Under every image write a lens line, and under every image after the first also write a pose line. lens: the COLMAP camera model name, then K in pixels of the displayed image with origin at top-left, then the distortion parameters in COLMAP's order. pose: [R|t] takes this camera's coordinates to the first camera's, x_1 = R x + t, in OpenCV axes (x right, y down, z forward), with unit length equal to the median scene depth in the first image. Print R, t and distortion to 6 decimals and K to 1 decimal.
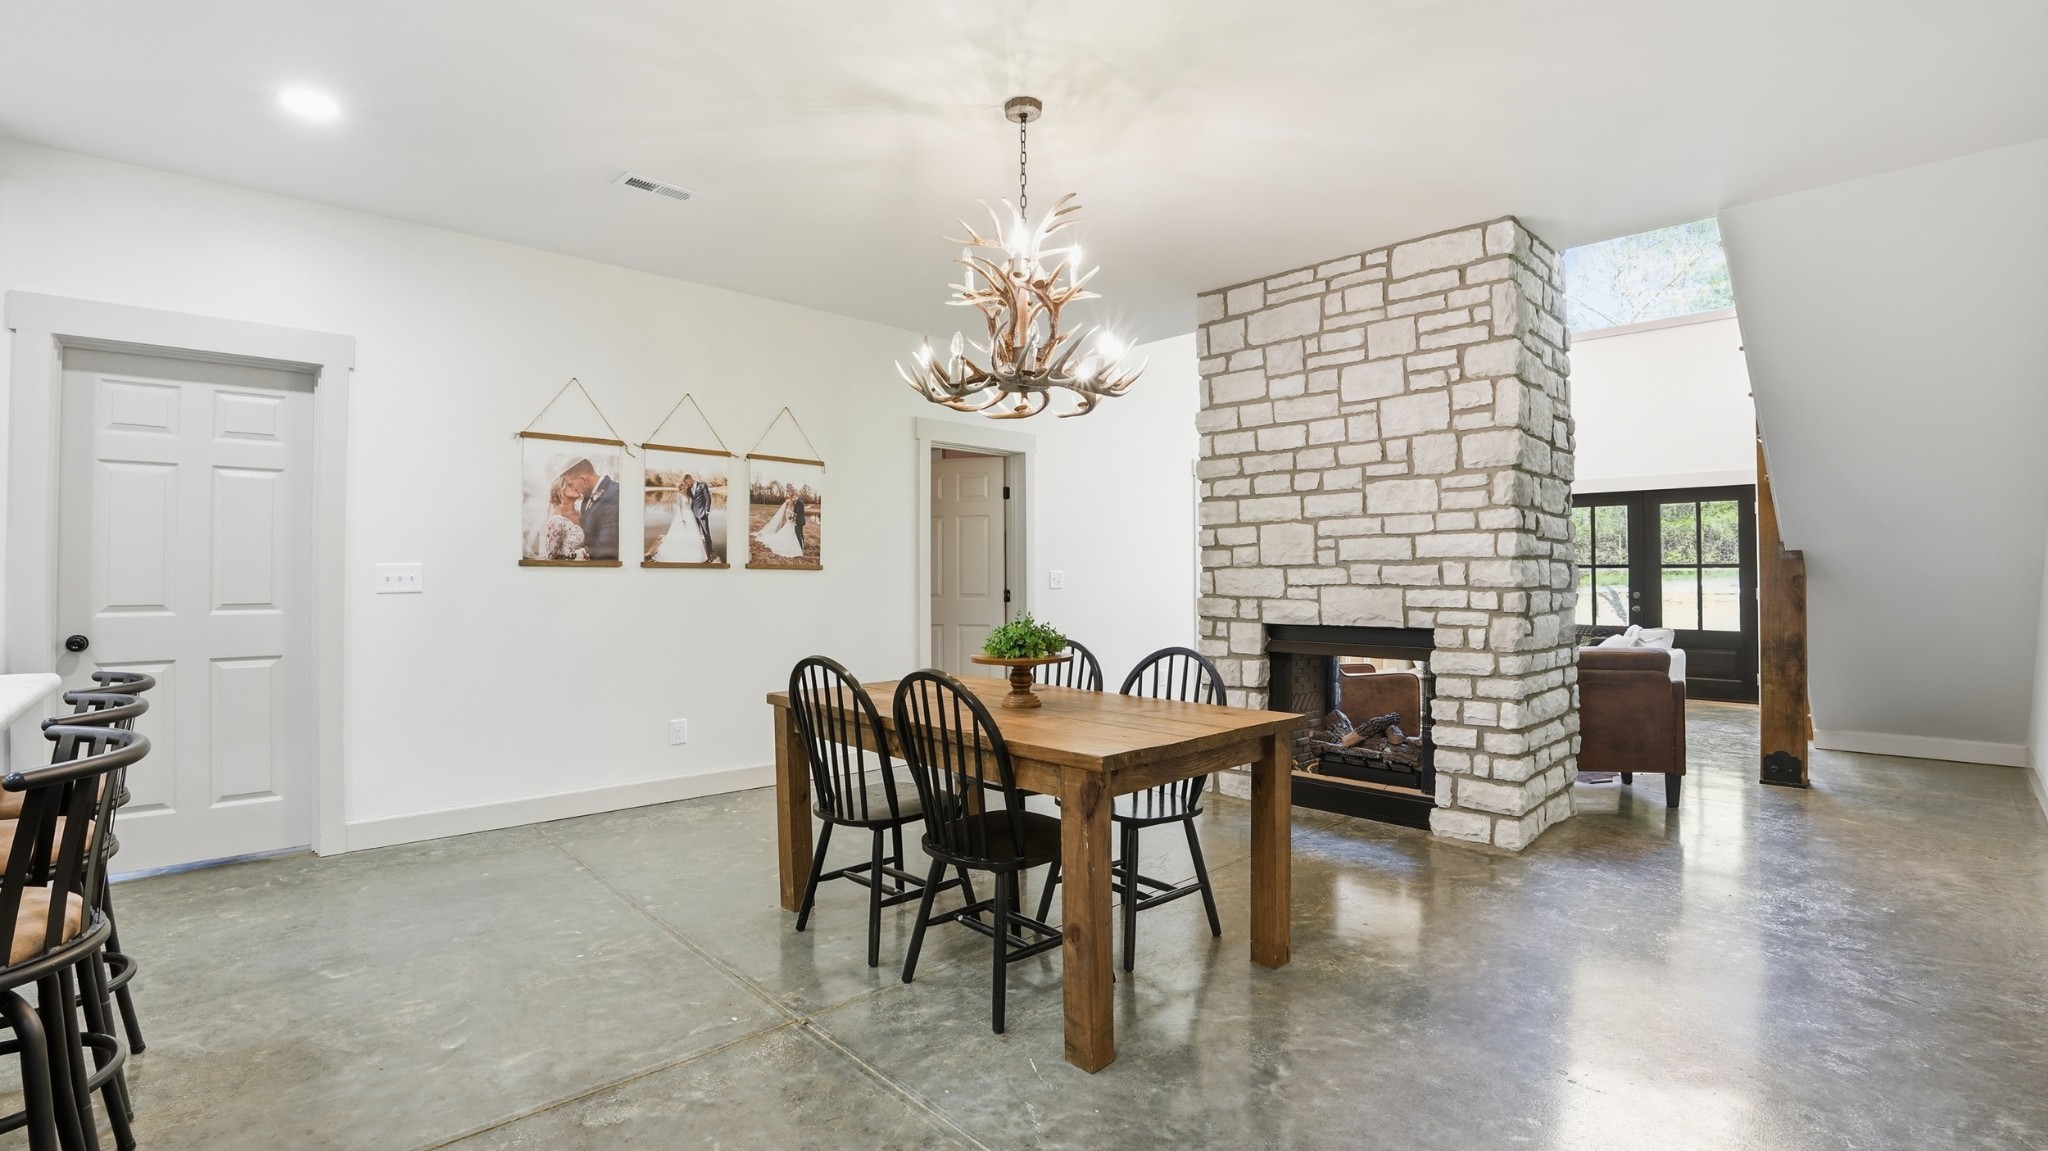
lens RADIAL K [[919.4, 0, 1010.3], [0, 919.4, 562.9], [0, 0, 1]] dist [-0.054247, 0.007118]
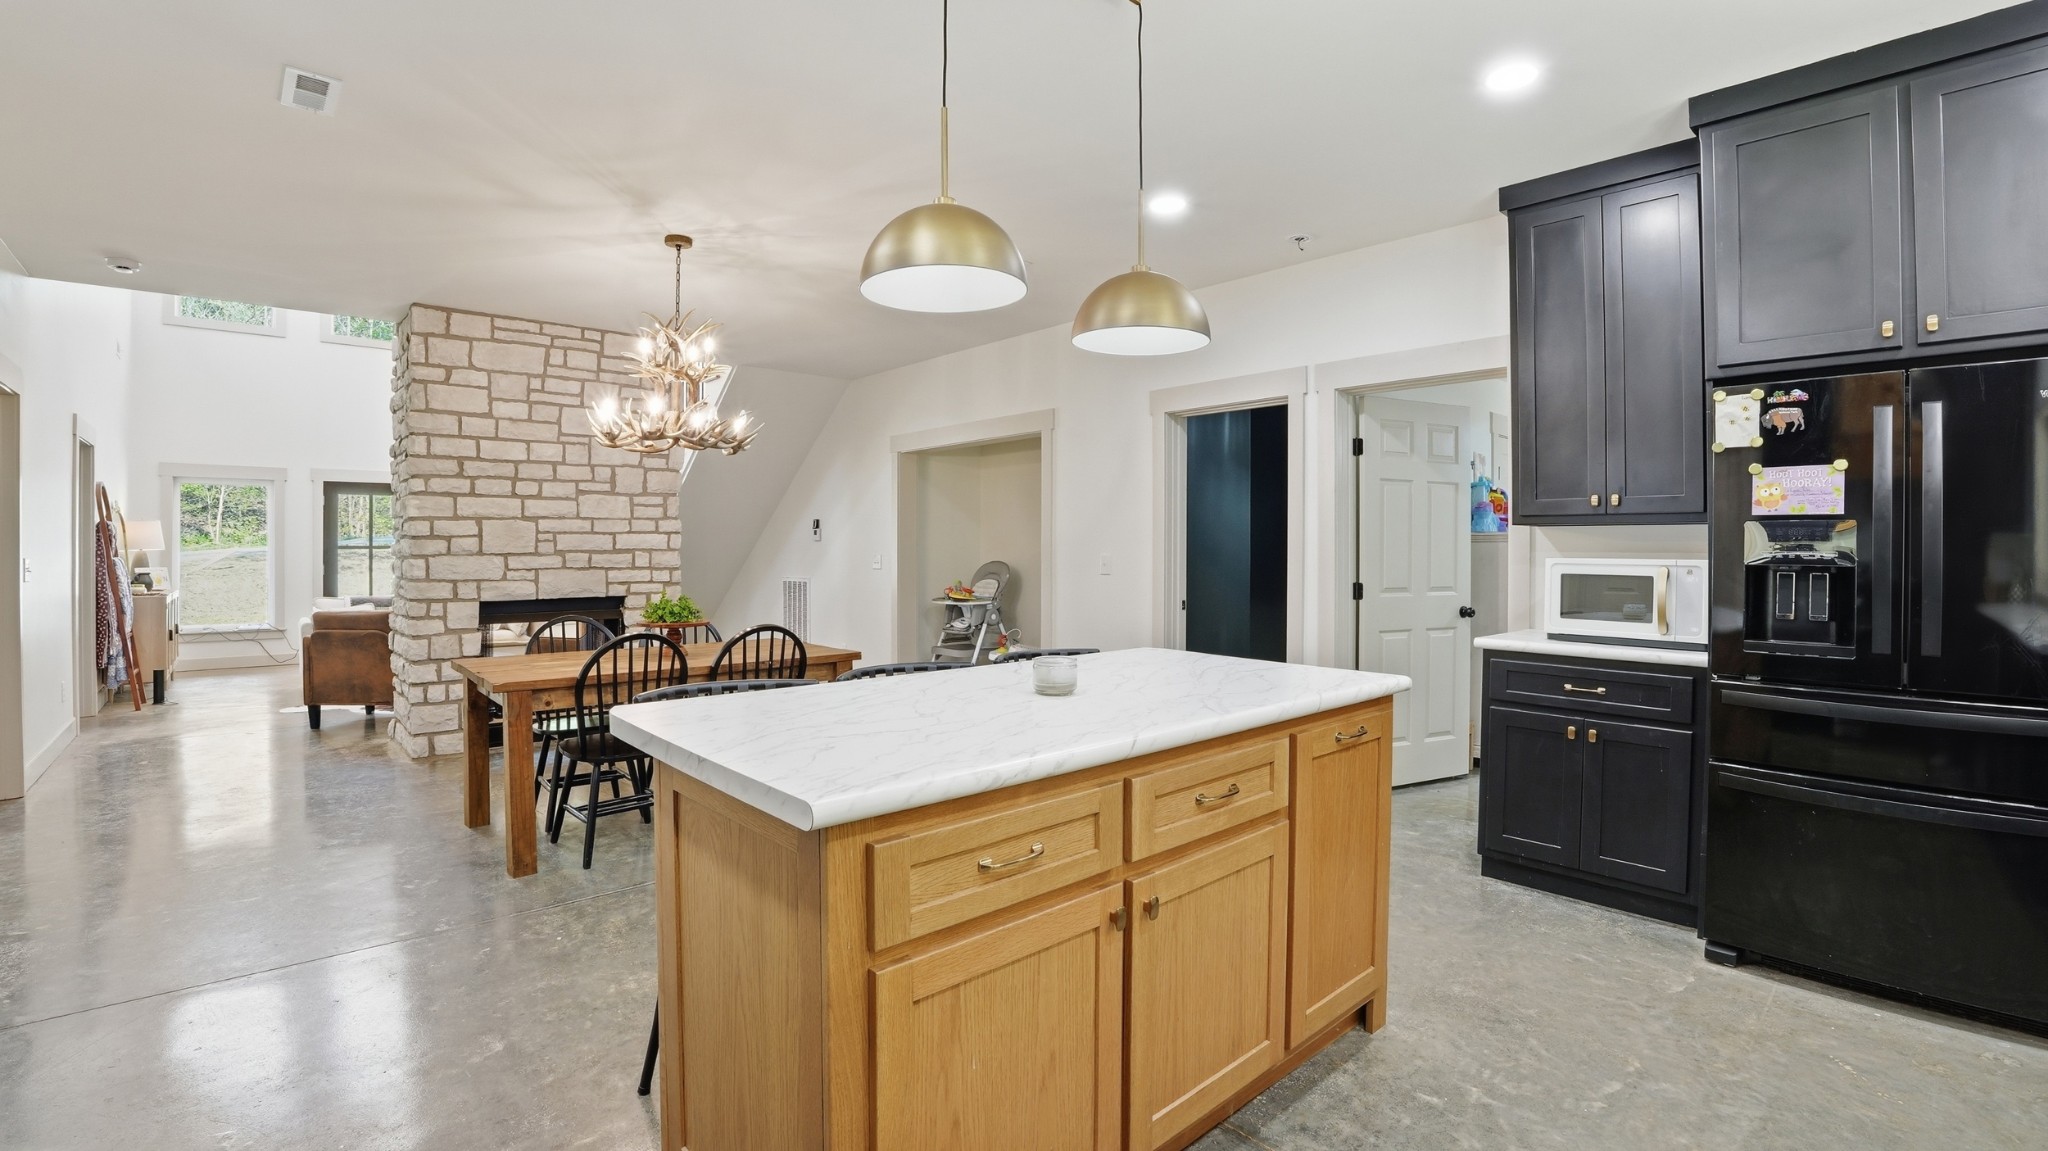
lens RADIAL K [[919.4, 0, 1033.1], [0, 919.4, 559.3], [0, 0, 1]] dist [-0.054247, 0.007118]
pose [[0.015910, -0.012347, 0.999797, -0.945752], [-0.014998, 0.999808, 0.012586, -0.016073], [-0.999761, -0.015195, 0.015721, 0.274558]]
